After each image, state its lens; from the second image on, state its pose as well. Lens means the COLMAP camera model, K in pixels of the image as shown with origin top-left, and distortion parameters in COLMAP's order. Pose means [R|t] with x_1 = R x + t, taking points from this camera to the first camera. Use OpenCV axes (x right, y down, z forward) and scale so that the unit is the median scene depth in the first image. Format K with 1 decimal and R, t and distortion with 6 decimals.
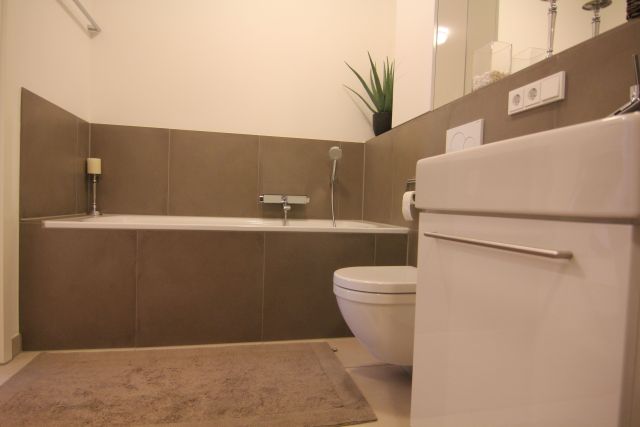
lens RADIAL K [[373.1, 0, 320.0], [0, 373.1, 213.5], [0, 0, 1]] dist [0.002236, 0.000525]
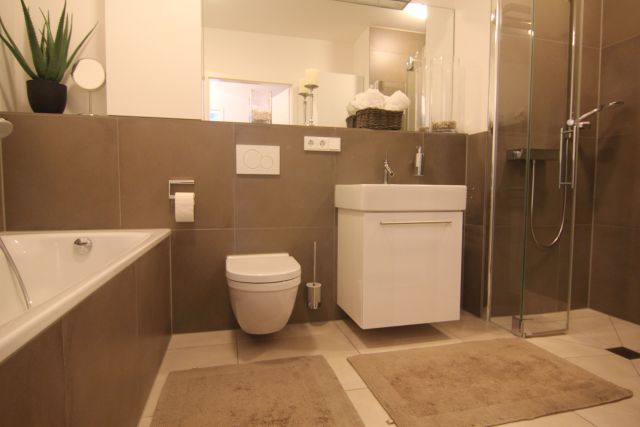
lens RADIAL K [[373.1, 0, 320.0], [0, 373.1, 213.5], [0, 0, 1]] dist [0.002236, 0.000525]
pose [[-0.029406, -0.092068, 0.995318, -1.231477], [0.017117, 0.995557, 0.092596, -0.139219], [-0.999421, 0.019760, -0.027700, 1.013756]]
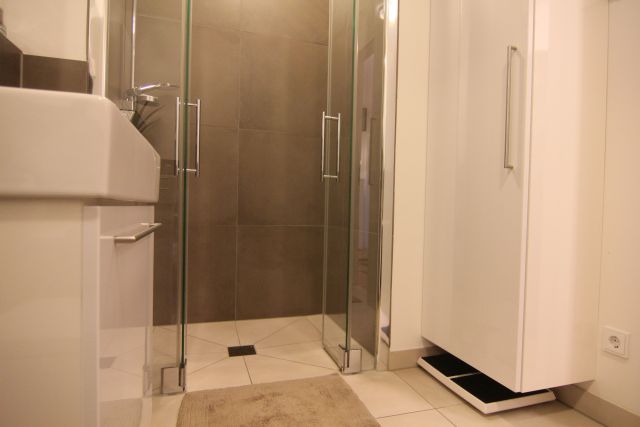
lens RADIAL K [[373.1, 0, 320.0], [0, 373.1, 213.5], [0, 0, 1]] dist [0.002236, 0.000525]
pose [[-0.994142, -0.057247, -0.091676, 0.027679], [-0.060829, 0.997471, 0.036774, -0.022749], [0.089339, 0.042135, -0.995110, 1.202491]]
